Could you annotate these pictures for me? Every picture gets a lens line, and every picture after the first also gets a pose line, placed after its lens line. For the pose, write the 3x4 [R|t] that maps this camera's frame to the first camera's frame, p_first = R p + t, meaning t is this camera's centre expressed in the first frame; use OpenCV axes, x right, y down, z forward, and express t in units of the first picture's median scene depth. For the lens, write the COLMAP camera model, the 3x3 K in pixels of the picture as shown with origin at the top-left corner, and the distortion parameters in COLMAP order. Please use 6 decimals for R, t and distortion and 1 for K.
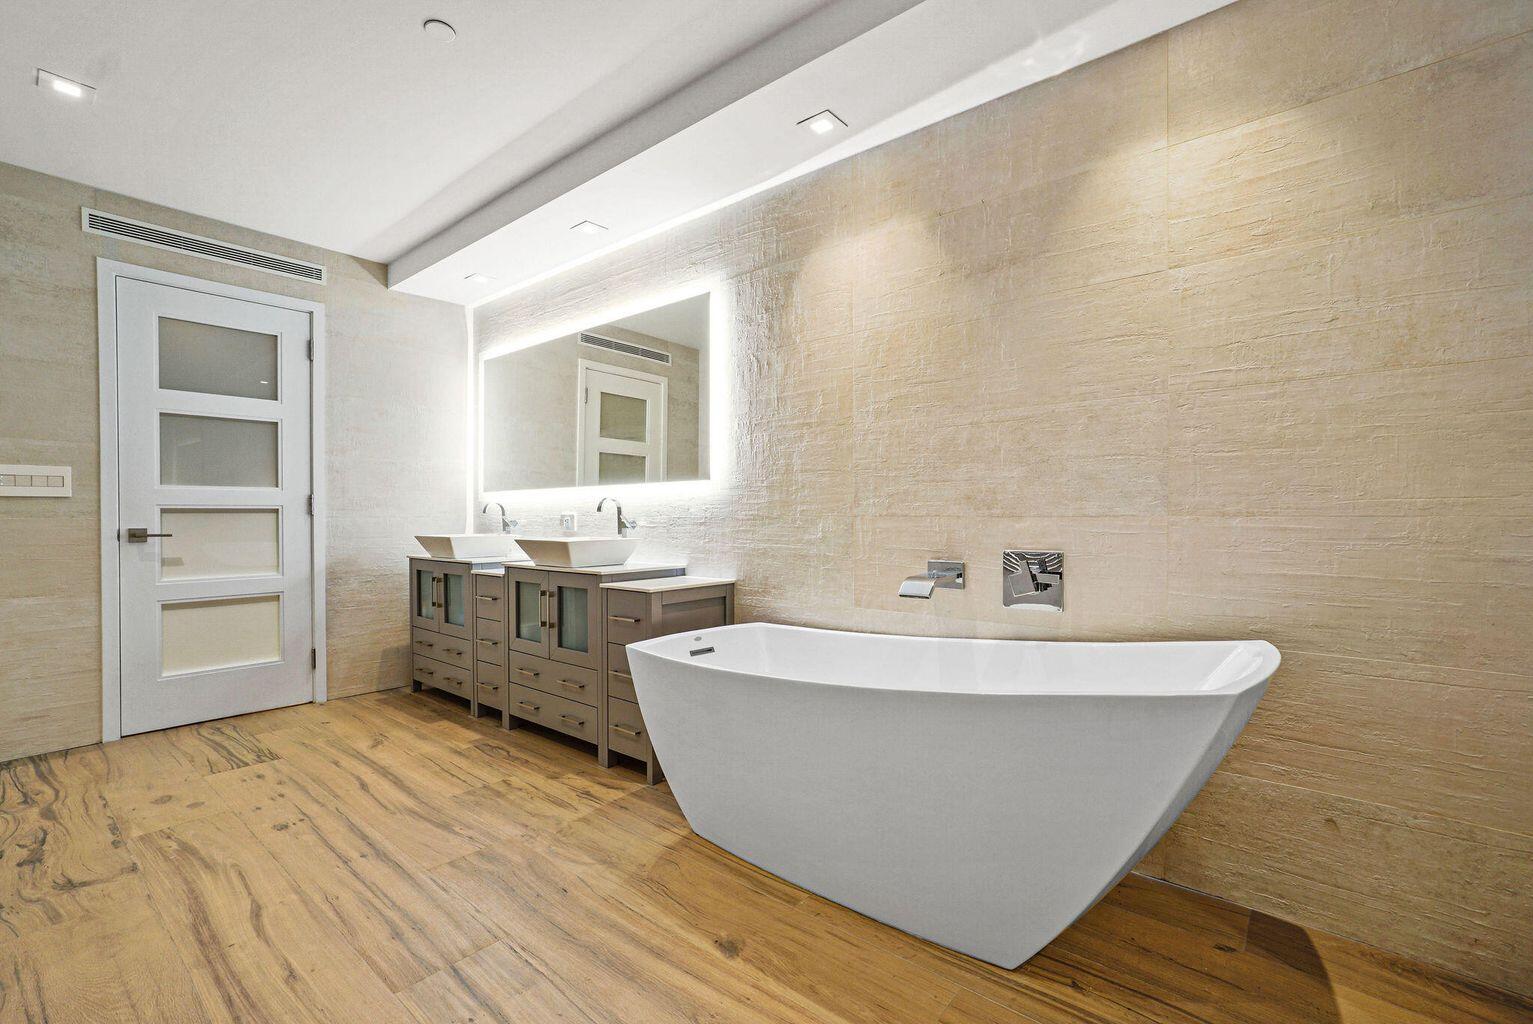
lens RADIAL K [[671.4, 0, 738.7], [0, 671.4, 529.7], [0, 0, 1]] dist [-0.048663, 0.032264]
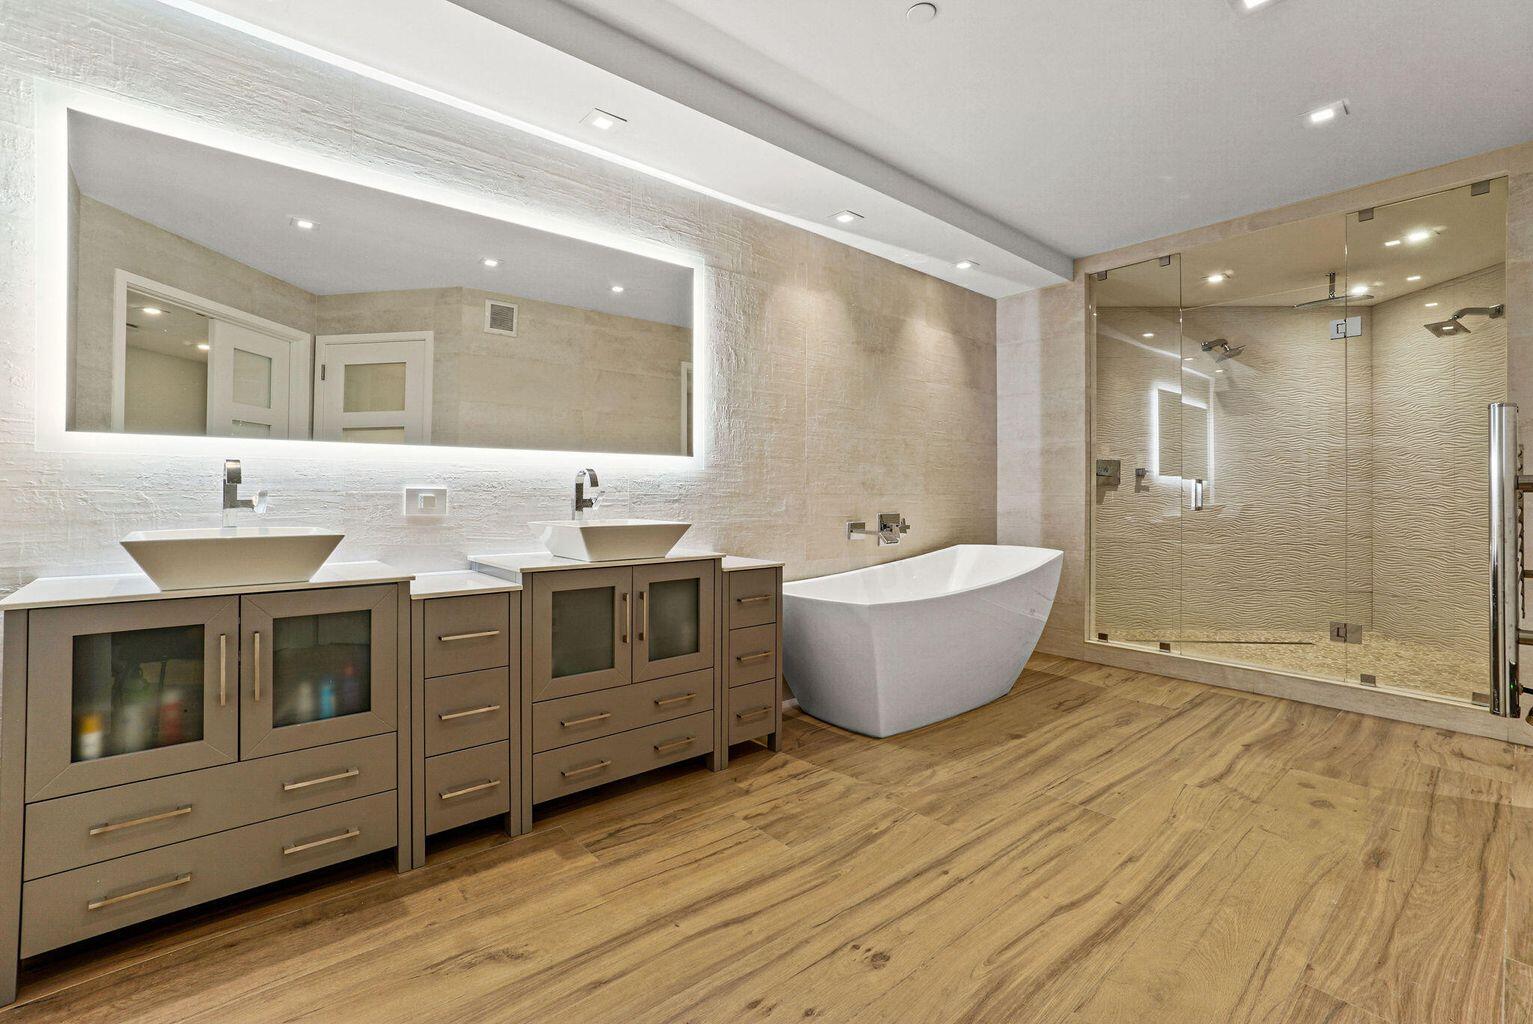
lens RADIAL K [[679.4, 0, 755.6], [0, 679.4, 497.6], [0, 0, 1]] dist [-0.051947, 0.025380]
pose [[0.156466, -0.002006, 0.987681, -1.096425], [0.015467, 0.999880, -0.000420, -0.012622], [-0.987562, 0.015342, 0.156479, 0.805622]]
